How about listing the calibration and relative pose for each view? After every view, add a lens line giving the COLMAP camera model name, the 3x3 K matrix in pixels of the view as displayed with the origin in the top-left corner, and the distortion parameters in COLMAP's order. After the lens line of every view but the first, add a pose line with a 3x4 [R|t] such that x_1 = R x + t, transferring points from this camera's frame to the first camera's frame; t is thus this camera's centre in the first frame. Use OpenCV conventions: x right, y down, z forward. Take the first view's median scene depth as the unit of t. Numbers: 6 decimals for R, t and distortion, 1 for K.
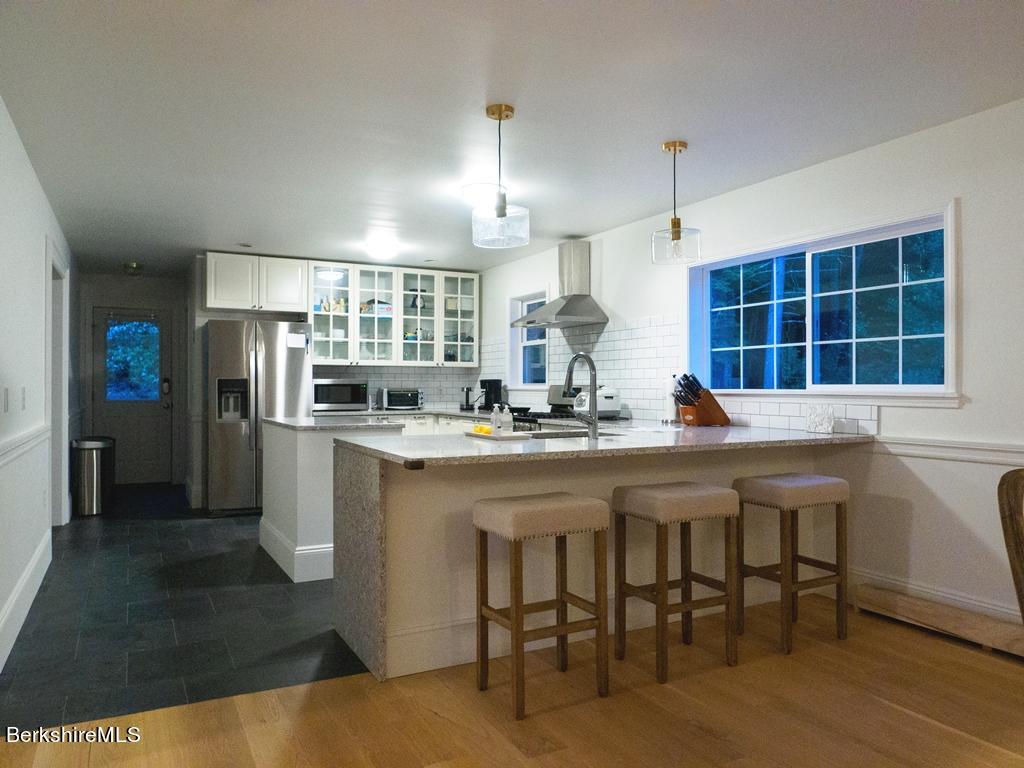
lens RADIAL K [[750.6, 0, 511.1], [0, 750.6, 388.7], [0, 0, 1]] dist [0.005338, -0.001381]
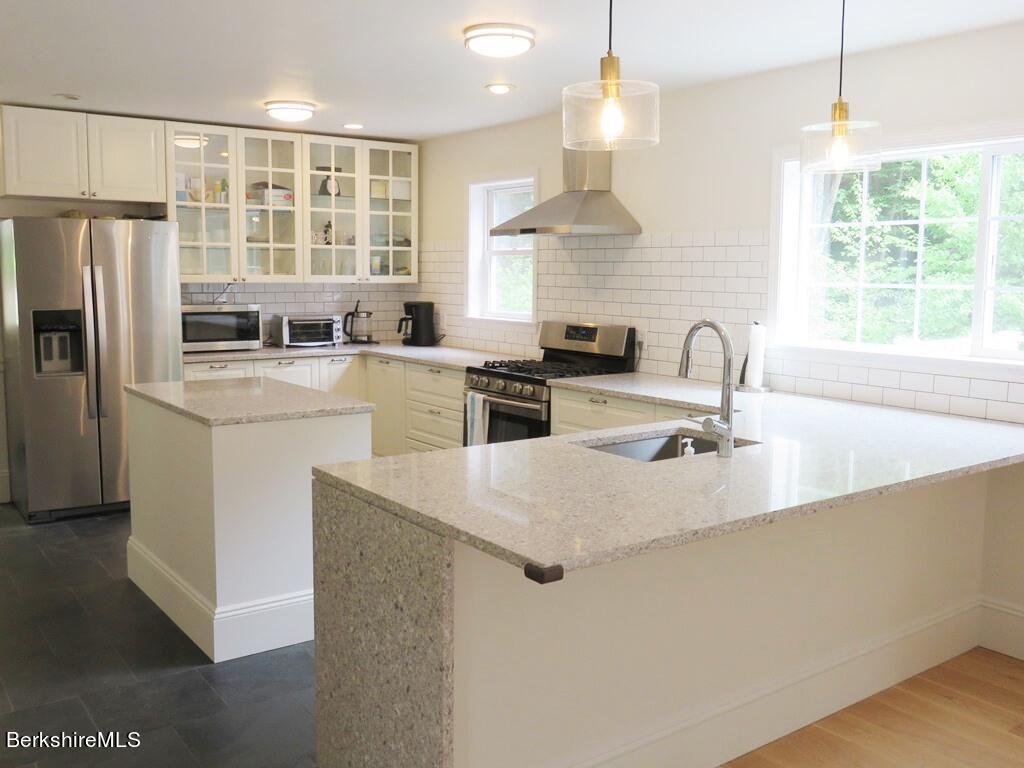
lens RADIAL K [[961.2, 0, 513.6], [0, 961.2, 377.5], [0, 0, 1]] dist [-0.025376, 0.000000]
pose [[0.988452, -0.008800, 0.151276, -0.096043], [-0.008456, 0.993553, 0.113050, -0.045347], [-0.151295, -0.113023, 0.982006, 0.116698]]
